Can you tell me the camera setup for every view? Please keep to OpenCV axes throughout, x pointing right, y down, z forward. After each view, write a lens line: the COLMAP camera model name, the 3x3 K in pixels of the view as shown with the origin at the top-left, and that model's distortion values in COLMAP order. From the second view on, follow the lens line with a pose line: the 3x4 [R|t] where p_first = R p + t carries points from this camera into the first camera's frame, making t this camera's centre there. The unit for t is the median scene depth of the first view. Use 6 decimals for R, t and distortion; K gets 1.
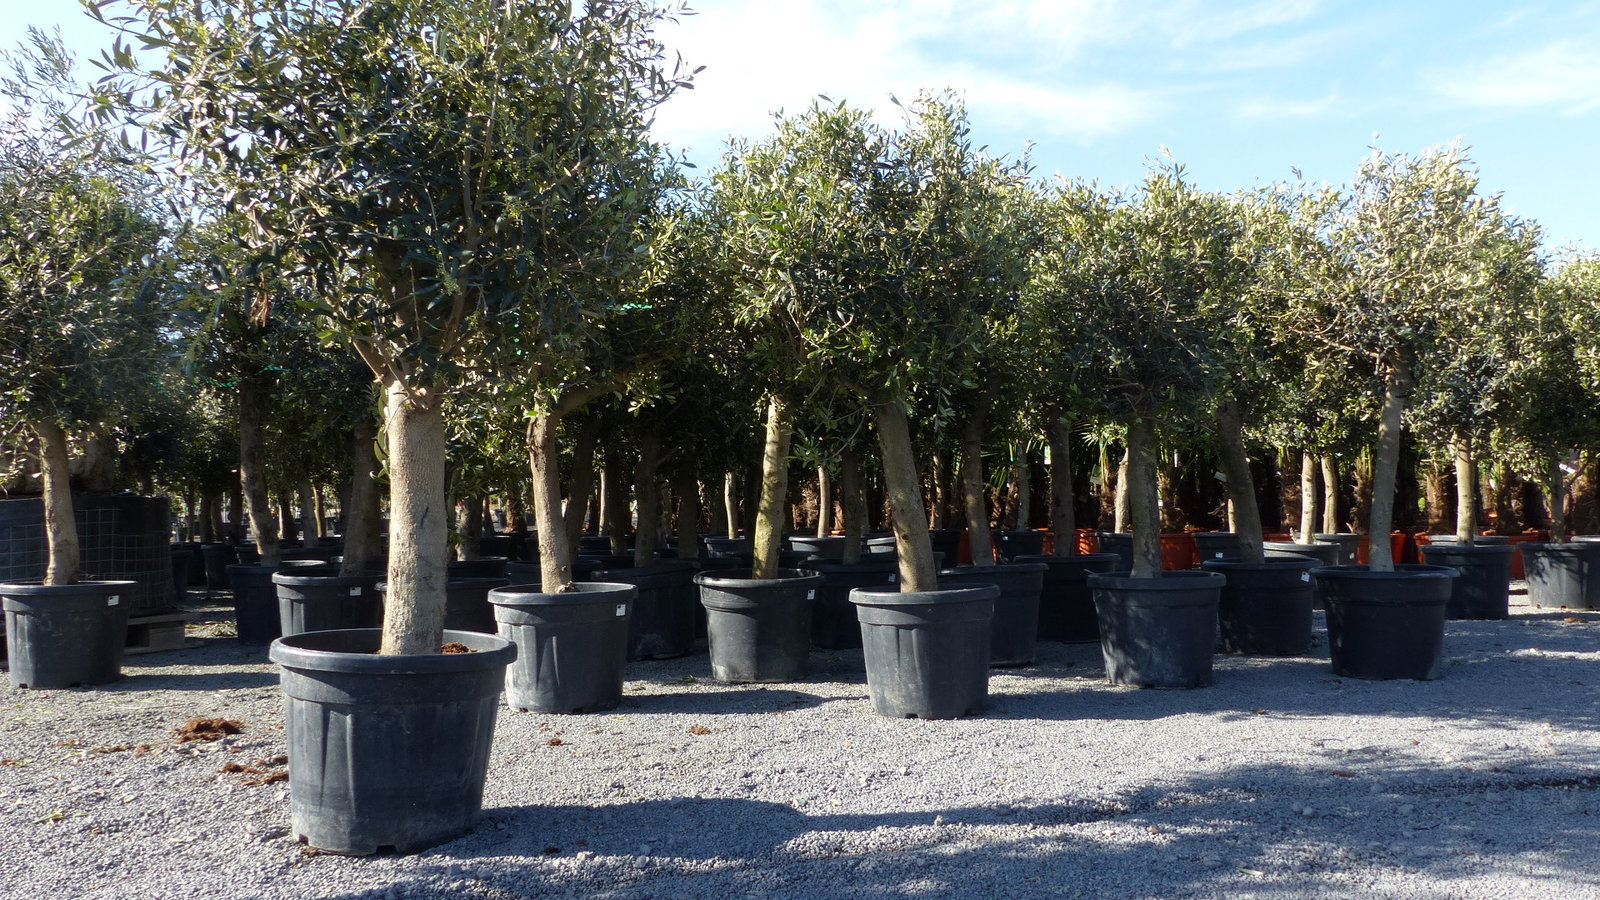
lens RADIAL K [[1251.2, 0, 800.0], [0, 1251.2, 450.0], [0, 0, 1]] dist [-0.012142, -0.006111]
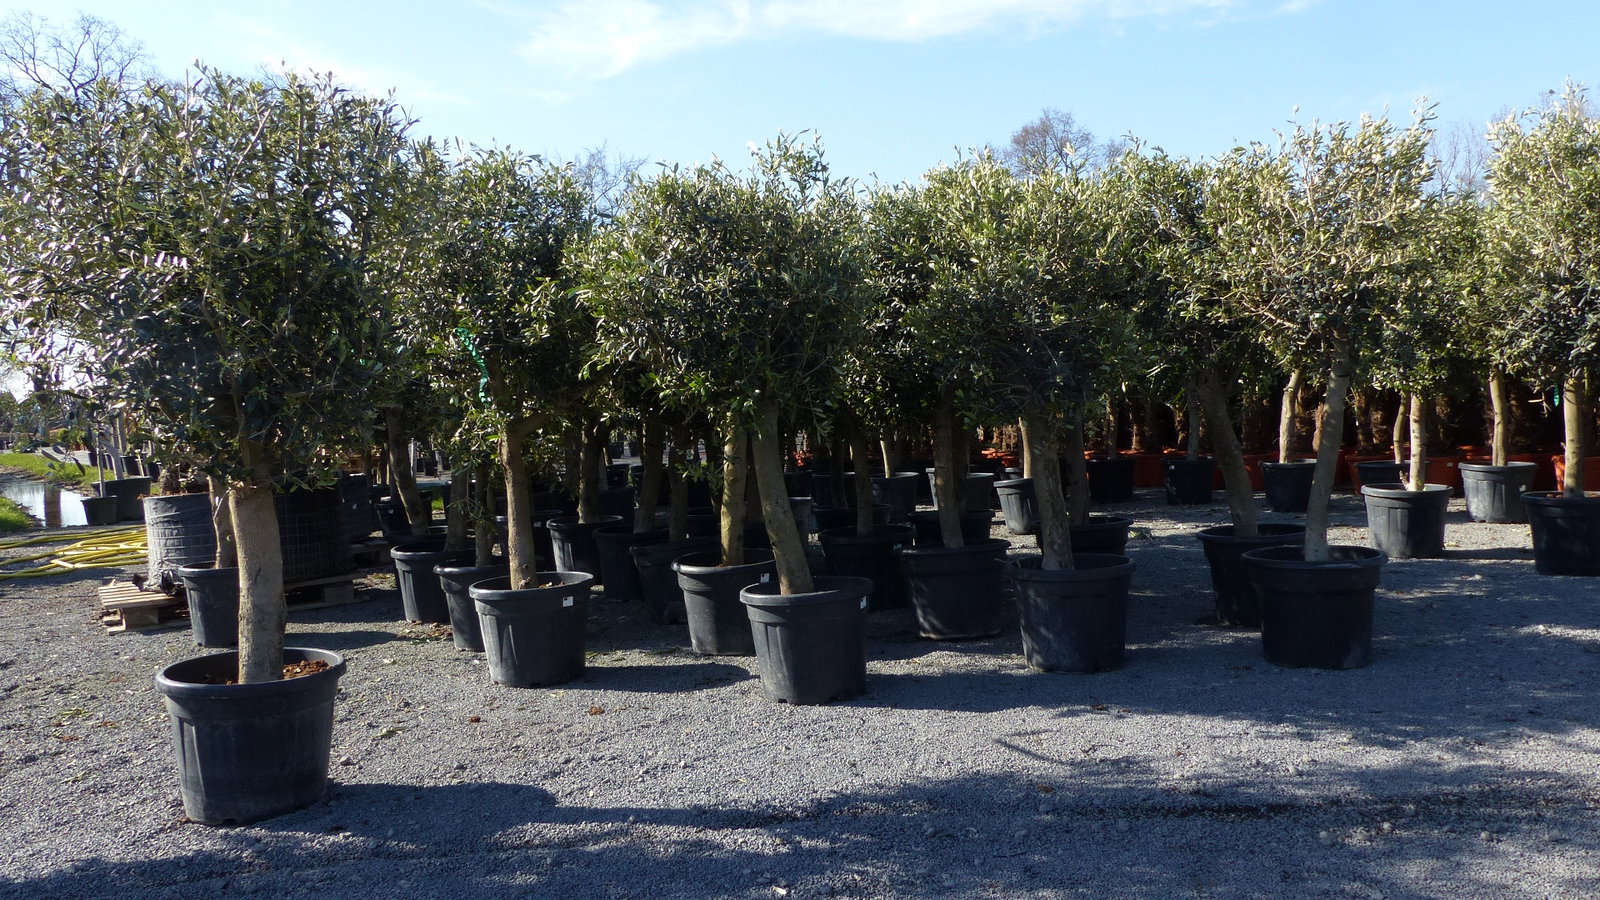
lens RADIAL K [[1251.2, 0, 800.0], [0, 1251.2, 450.0], [0, 0, 1]] dist [-0.012142, -0.006111]
pose [[0.957681, -0.026342, -0.286624, 0.407683], [0.052601, 0.995051, 0.084302, -0.102653], [0.282985, -0.095811, 0.954327, -0.056221]]
